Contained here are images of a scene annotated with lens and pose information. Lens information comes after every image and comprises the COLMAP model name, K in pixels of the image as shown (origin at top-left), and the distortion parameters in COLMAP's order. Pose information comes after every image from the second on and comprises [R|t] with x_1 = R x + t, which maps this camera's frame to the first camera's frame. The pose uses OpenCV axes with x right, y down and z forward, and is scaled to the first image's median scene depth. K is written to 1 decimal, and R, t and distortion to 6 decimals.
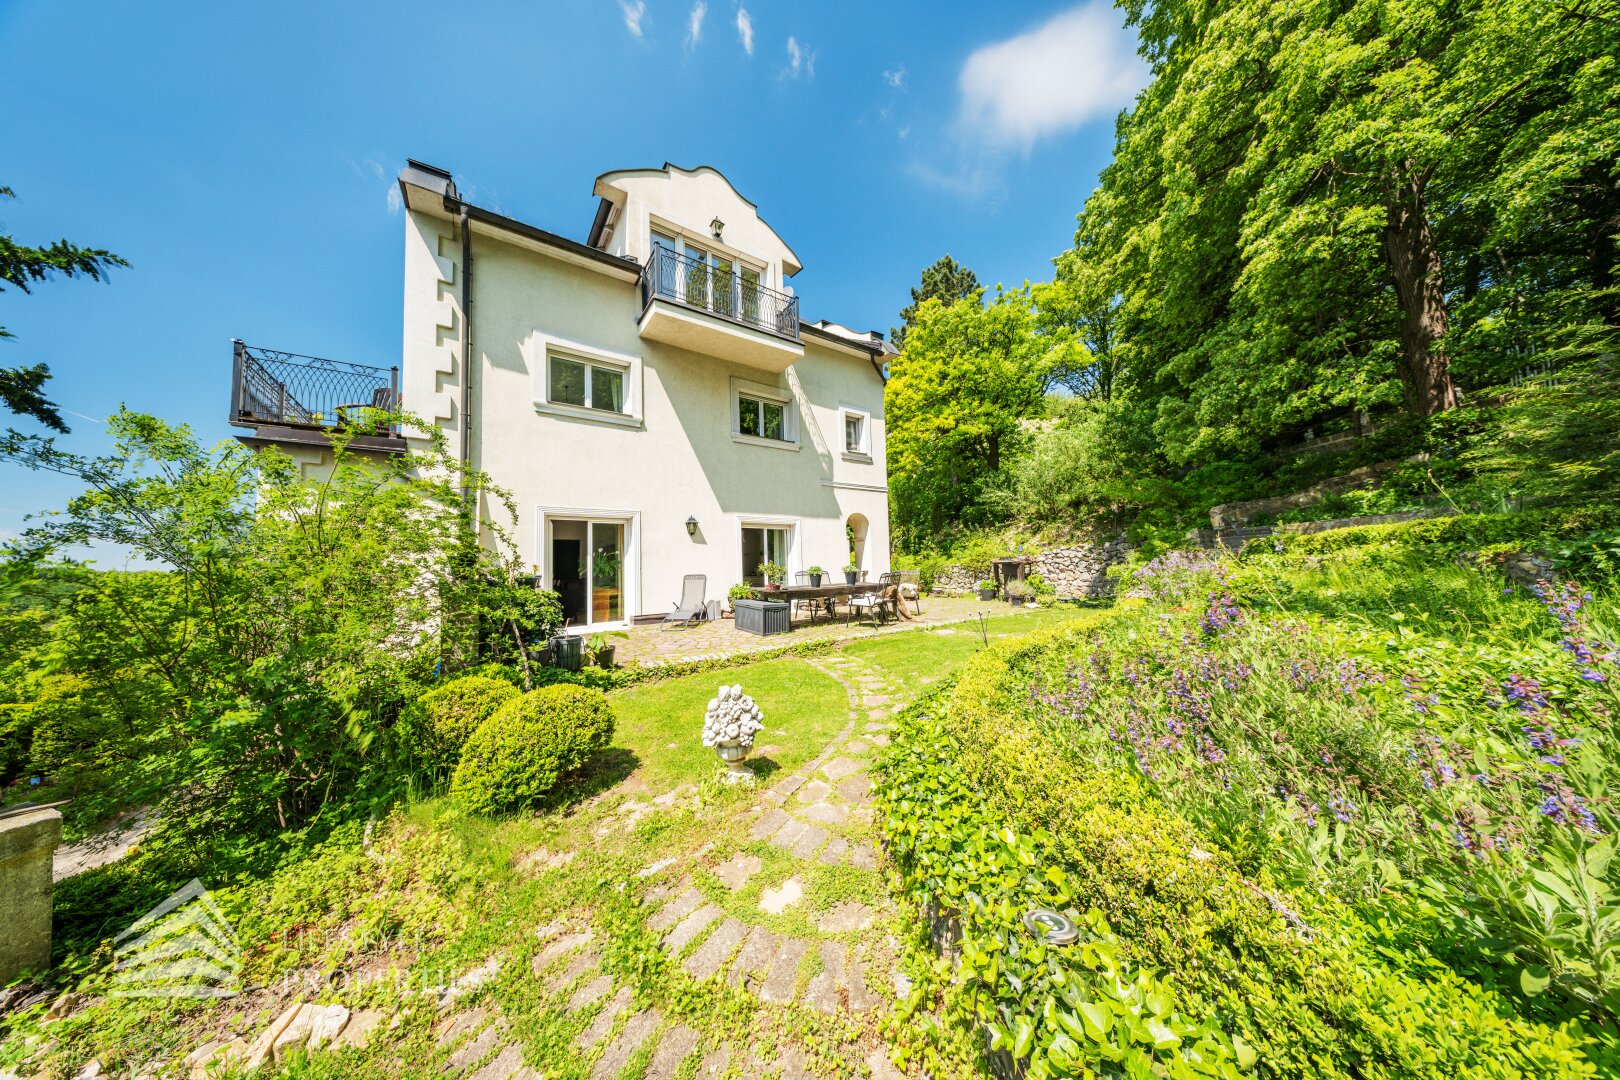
lens RADIAL K [[463.4, 0, 812.5], [0, 463.4, 541.5], [0, 0, 1]] dist [0.018107, -0.004648]
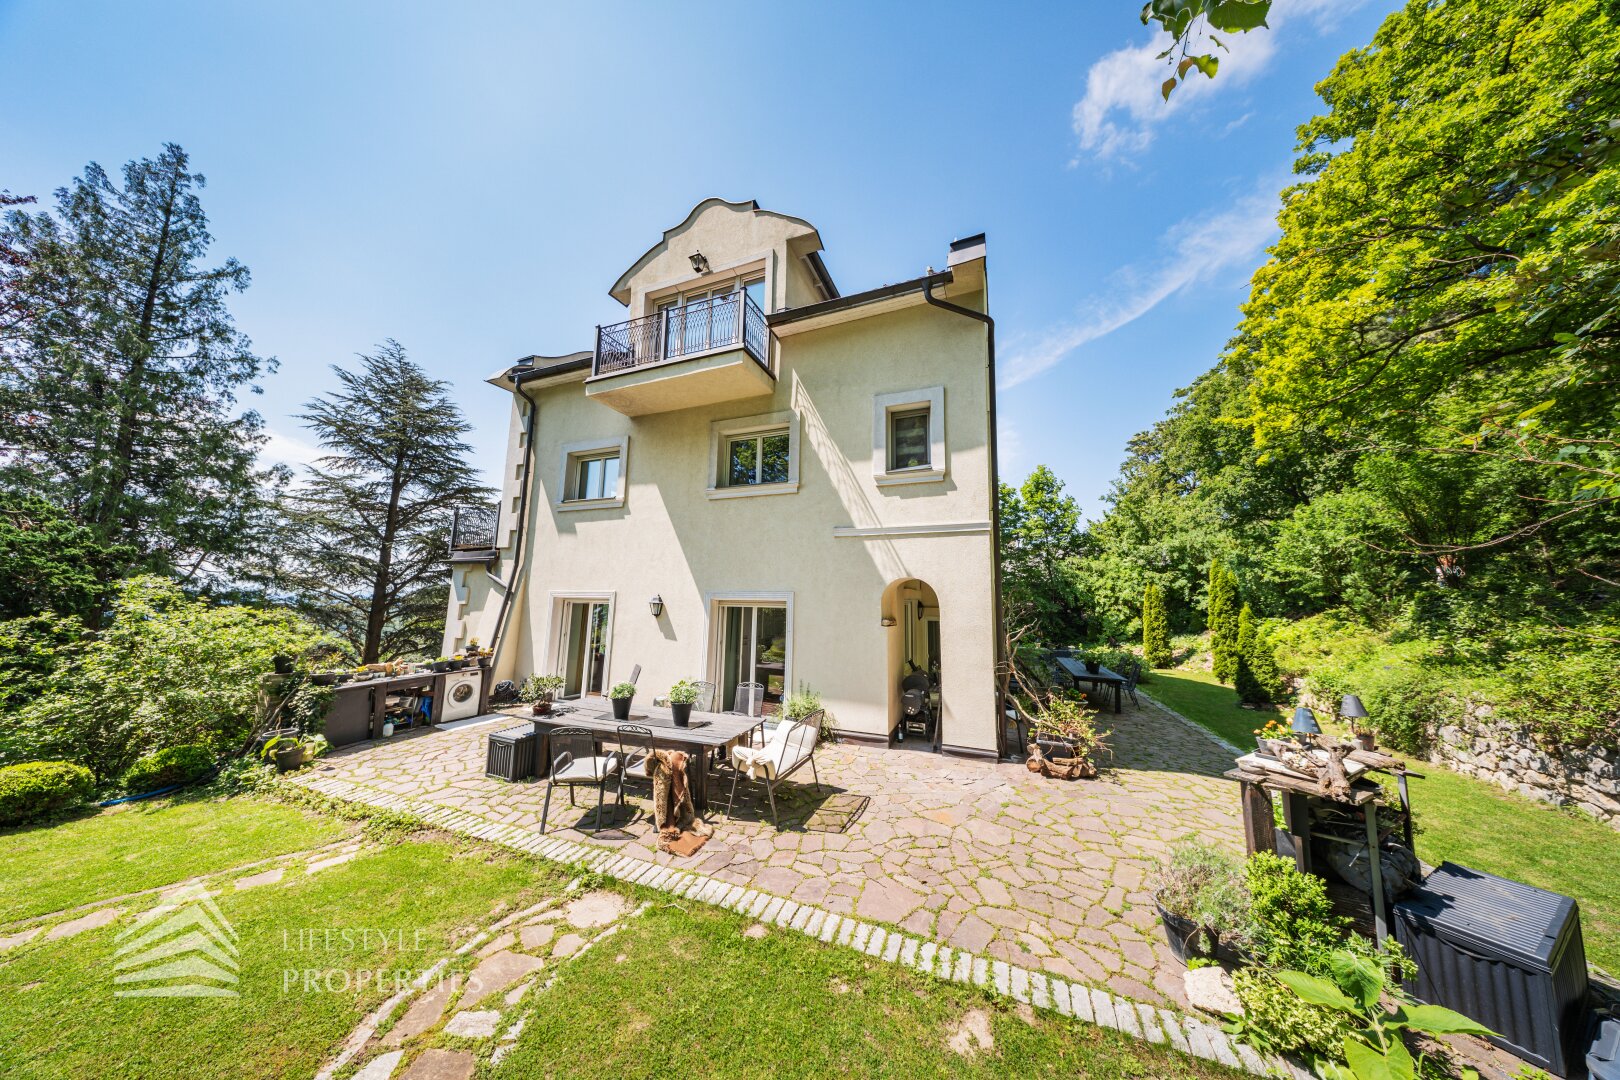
lens RADIAL K [[463.4, 0, 812.5], [0, 463.4, 541.5], [0, 0, 1]] dist [0.018107, -0.004648]
pose [[0.550036, -0.101457, -0.828955, 0.548479], [0.010367, 0.993346, -0.114698, -0.047426], [0.835077, 0.054494, 0.547428, 0.677769]]
